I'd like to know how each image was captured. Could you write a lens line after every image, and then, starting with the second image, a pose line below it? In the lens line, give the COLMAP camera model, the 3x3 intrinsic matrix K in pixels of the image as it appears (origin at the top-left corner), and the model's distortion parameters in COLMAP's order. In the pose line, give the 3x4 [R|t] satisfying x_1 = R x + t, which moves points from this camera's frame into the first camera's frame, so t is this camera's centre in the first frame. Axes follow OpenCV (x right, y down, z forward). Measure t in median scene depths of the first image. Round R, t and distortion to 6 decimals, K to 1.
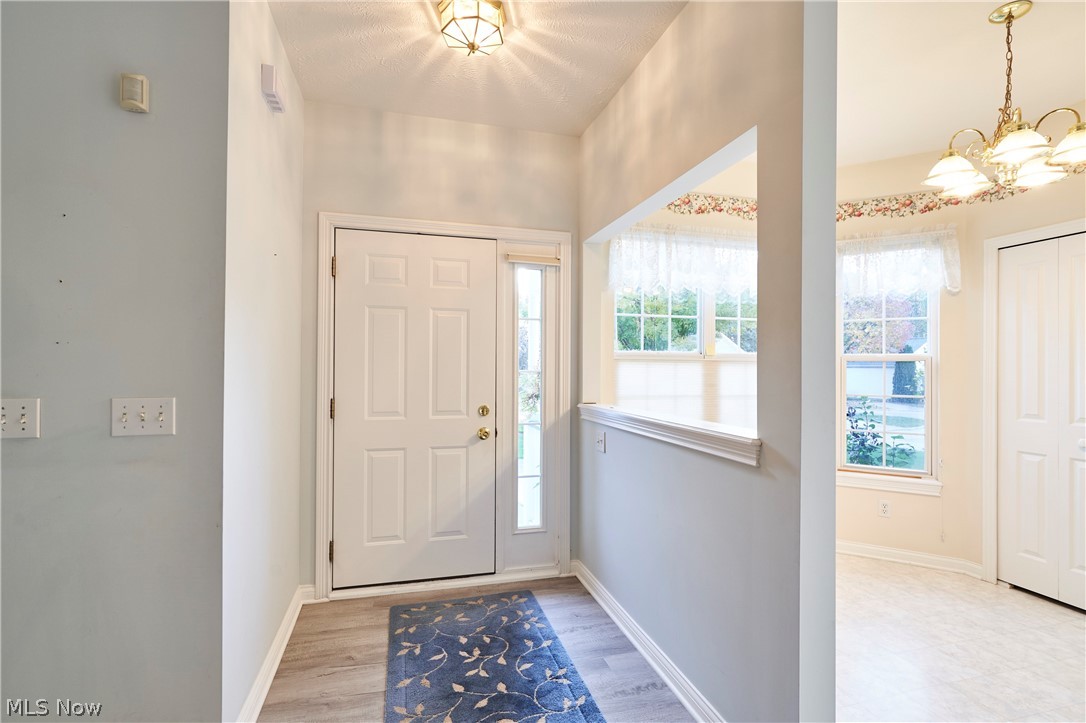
lens RADIAL K [[501.0, 0, 542.5], [0, 501.0, 367.9], [0, 0, 1]] dist [0.003174, 0.000425]
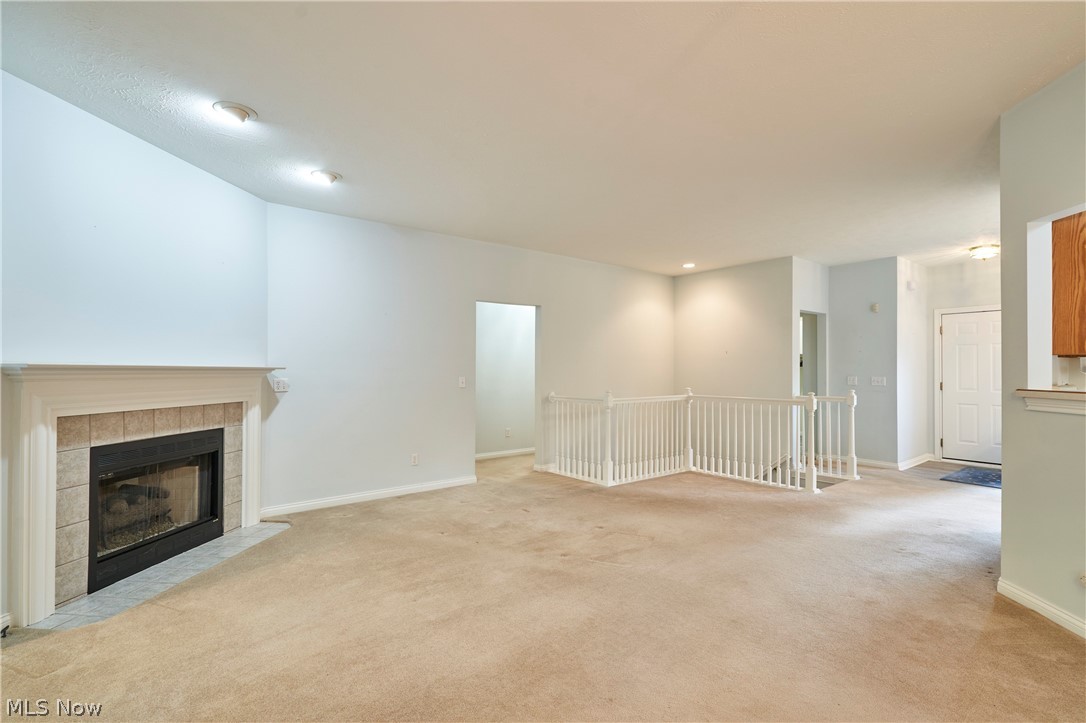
lens RADIAL K [[501.0, 0, 543.6], [0, 501.0, 365.5], [0, 0, 1]] dist [0.003174, 0.000425]
pose [[0.384803, -0.014482, -0.922885, 1.147206], [0.000964, 0.999883, -0.015289, 0.013341], [0.922998, 0.004993, 0.384772, -1.826124]]
